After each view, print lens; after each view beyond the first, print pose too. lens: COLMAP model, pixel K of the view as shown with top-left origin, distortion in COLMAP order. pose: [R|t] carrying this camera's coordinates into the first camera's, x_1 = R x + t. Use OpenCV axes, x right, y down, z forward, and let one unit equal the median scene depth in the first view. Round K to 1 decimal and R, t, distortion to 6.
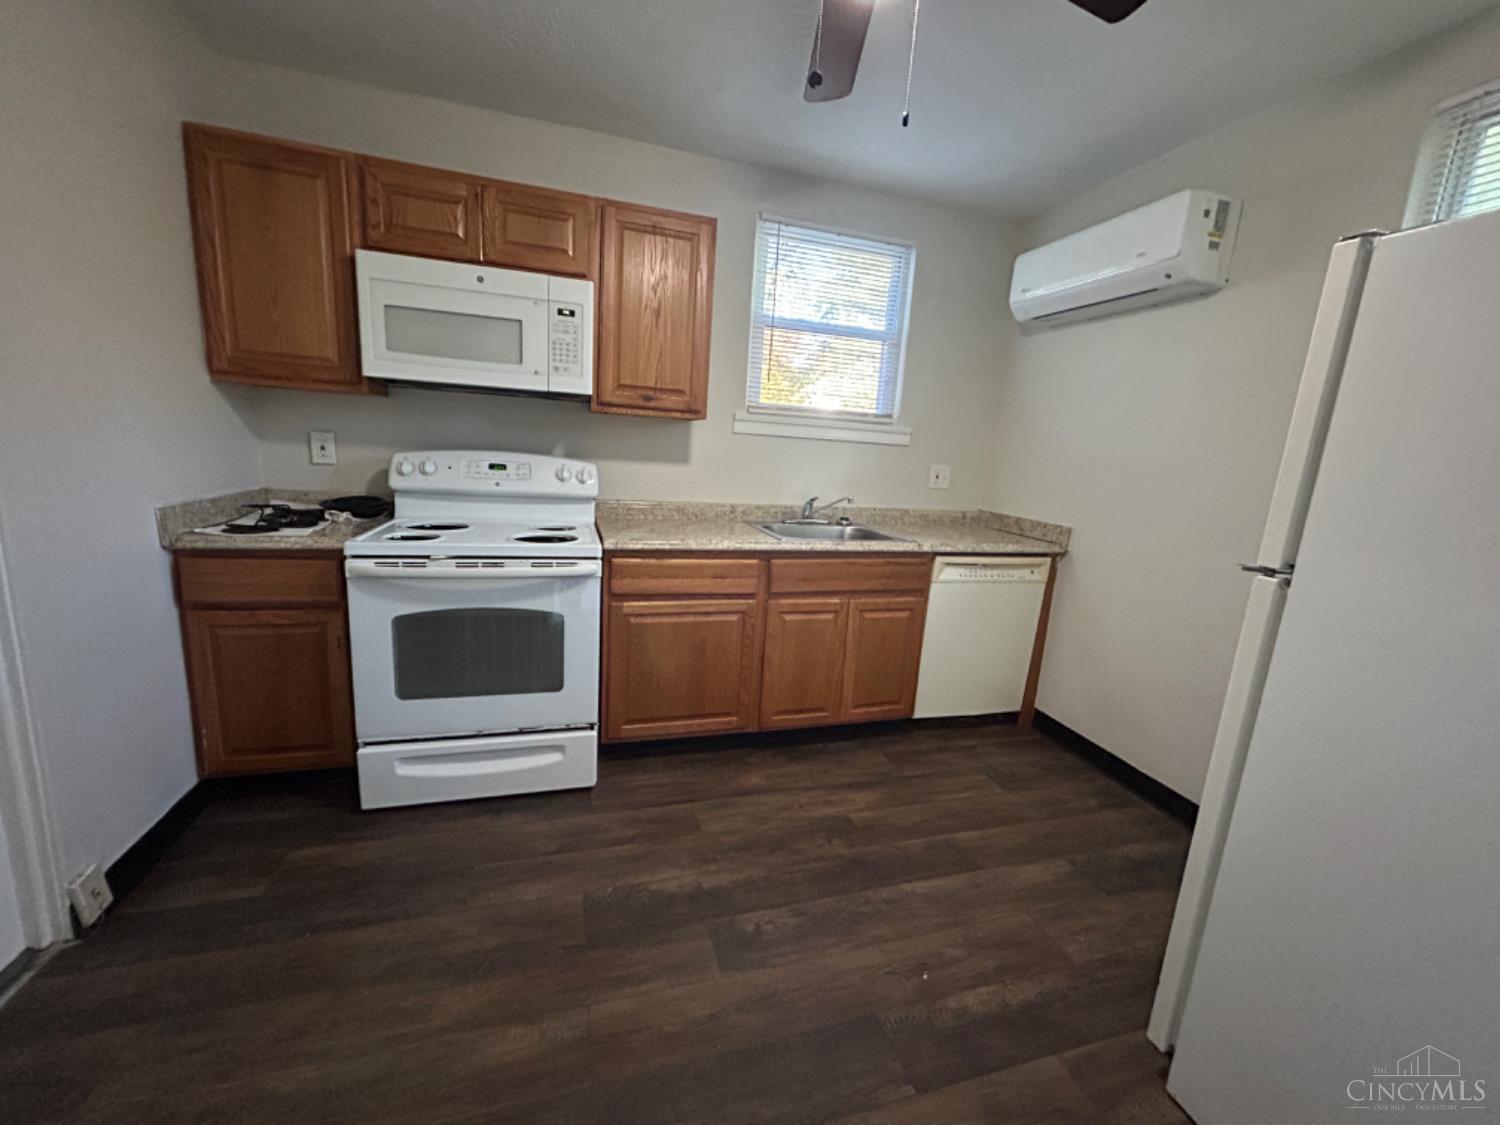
lens RADIAL K [[605.5, 0, 750.0], [0, 605.5, 562.5], [0, 0, 1]] dist [-0.000233, -0.000011]
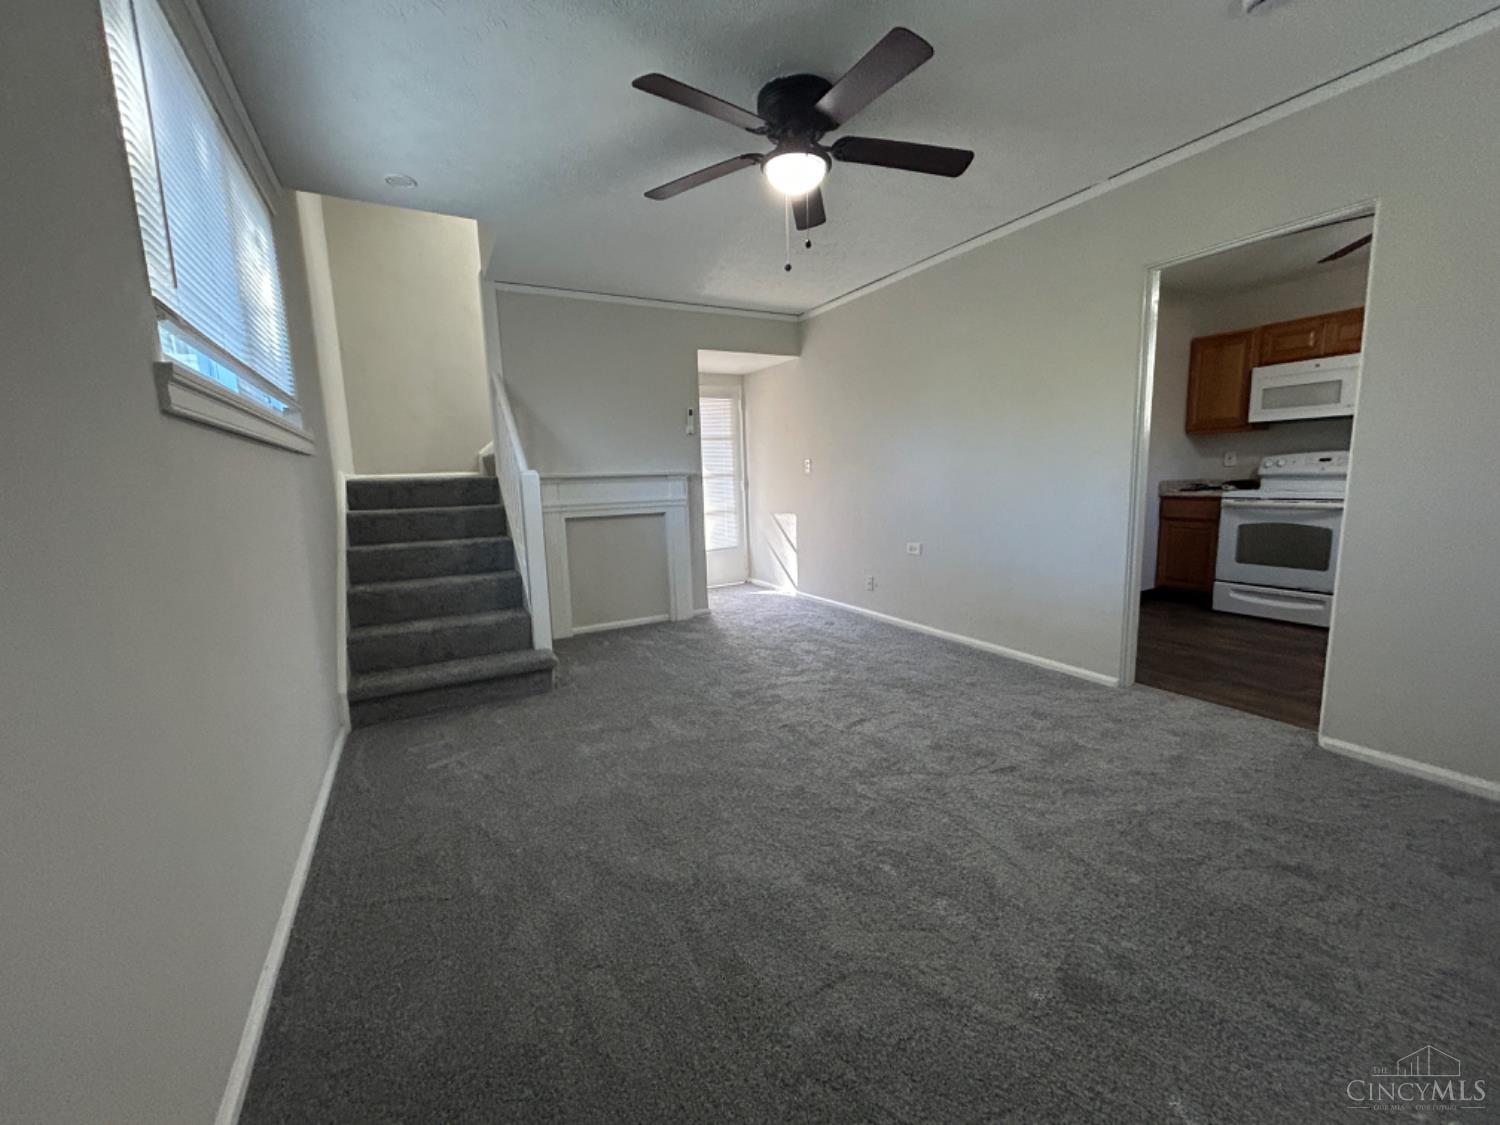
lens RADIAL K [[605.5, 0, 750.0], [0, 605.5, 562.5], [0, 0, 1]] dist [-0.000233, -0.000011]
pose [[0.206333, 0.066686, -0.976207, 1.069913], [-0.145709, 0.988645, 0.036738, 0.347180], [0.967572, 0.134662, 0.213706, -1.062592]]
